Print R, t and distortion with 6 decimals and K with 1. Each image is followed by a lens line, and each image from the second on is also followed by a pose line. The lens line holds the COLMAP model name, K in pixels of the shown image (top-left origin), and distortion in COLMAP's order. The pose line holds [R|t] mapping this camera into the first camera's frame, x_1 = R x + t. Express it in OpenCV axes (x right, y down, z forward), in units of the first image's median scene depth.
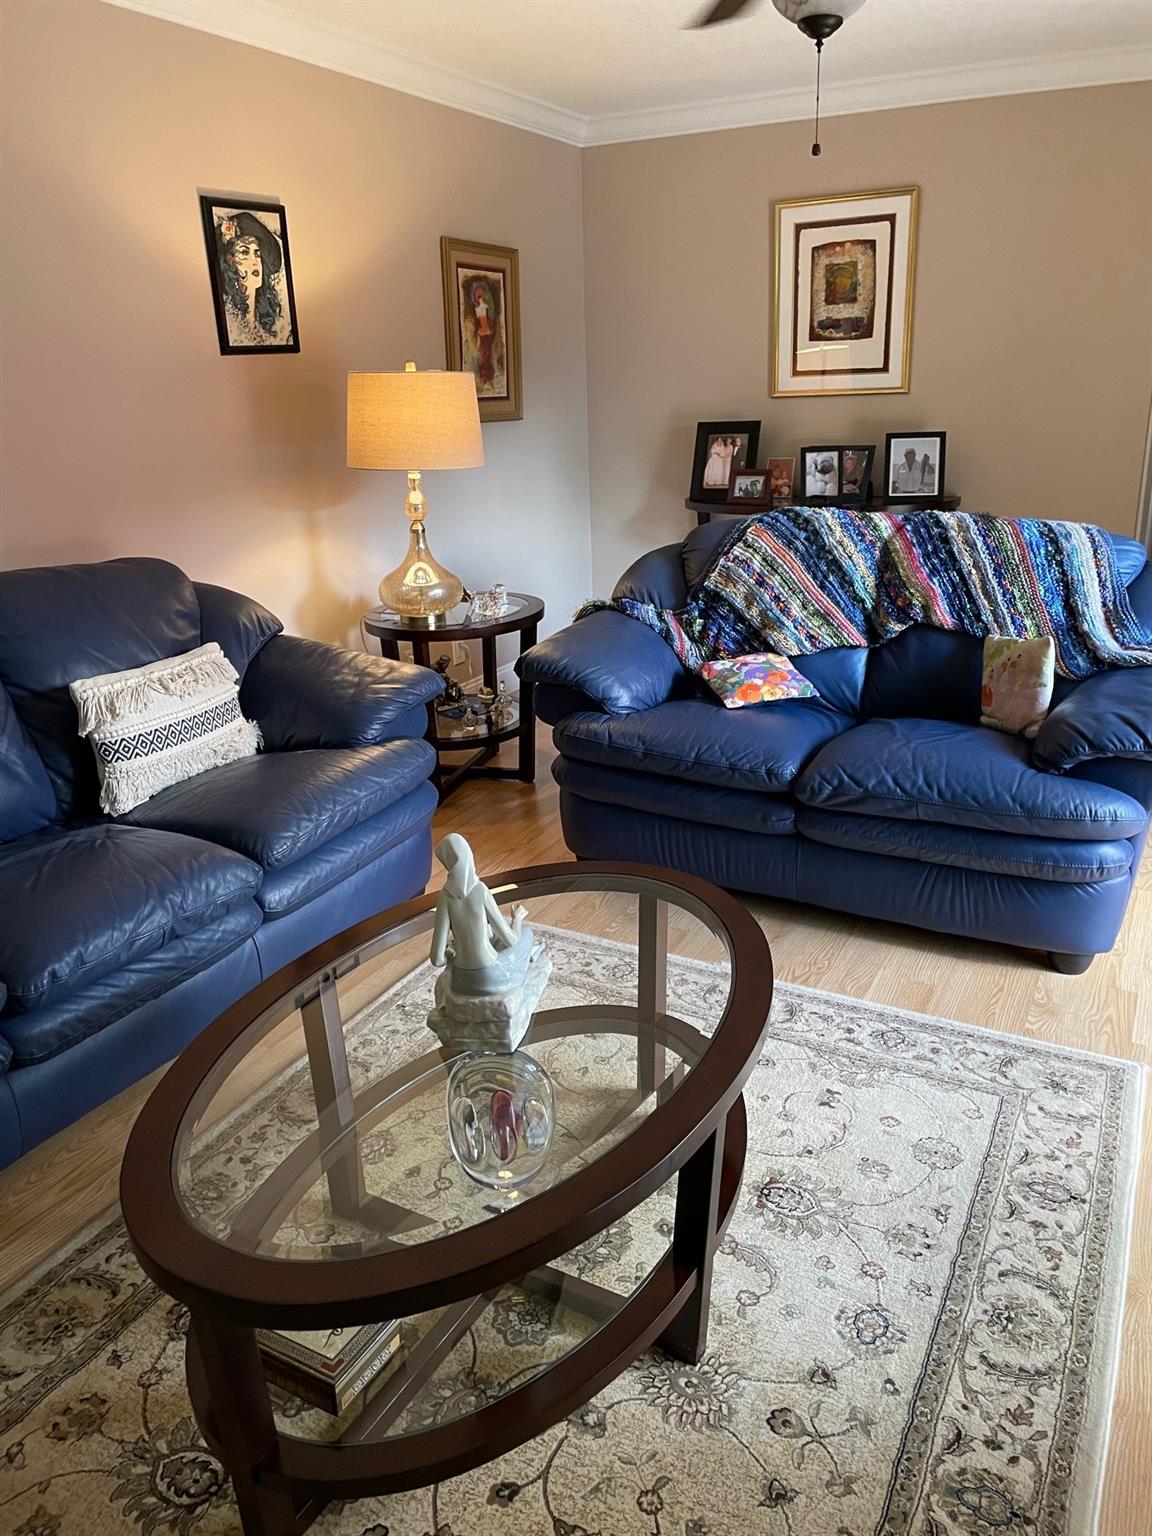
lens RADIAL K [[1159.8, 0, 576.0], [0, 1159.8, 768.0], [0, 0, 1]] dist [0.027770, -0.011714]
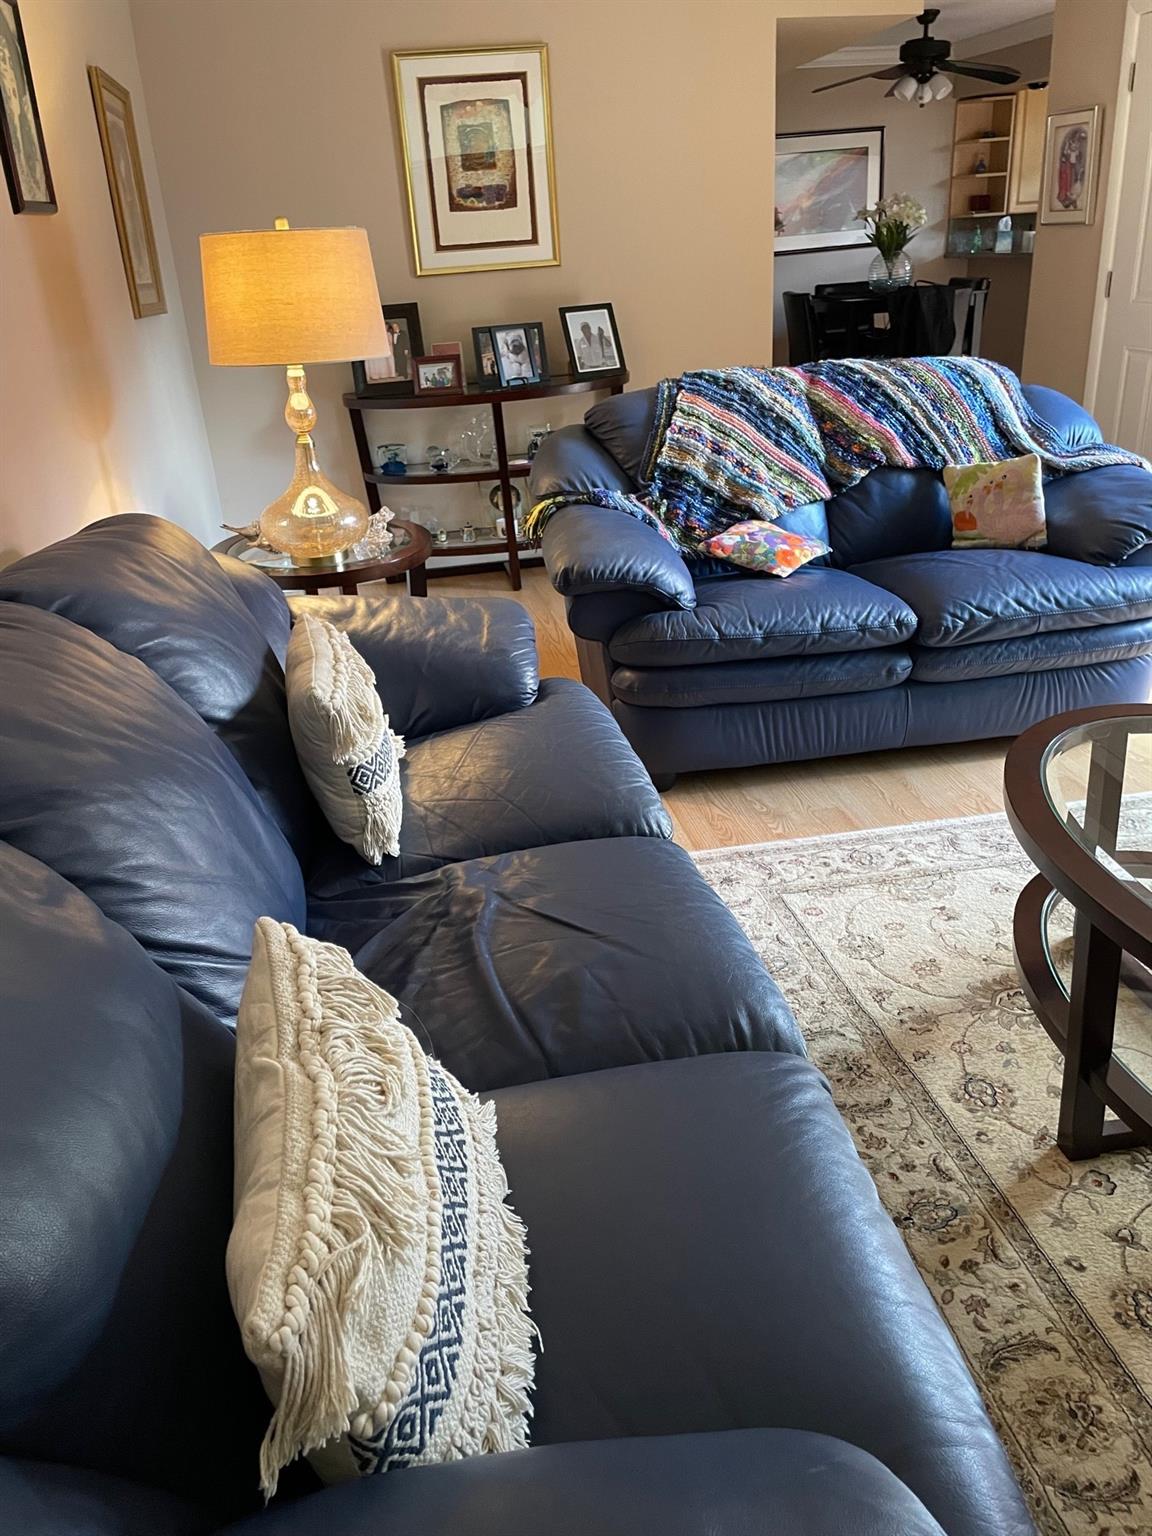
lens RADIAL K [[1159.8, 0, 576.0], [0, 1159.8, 768.0], [0, 0, 1]] dist [0.027770, -0.011714]
pose [[0.781665, -0.271961, 0.561282, -0.546438], [0.235790, 0.961992, 0.137748, -0.068036], [-0.577411, 0.024672, 0.816081, 0.294929]]
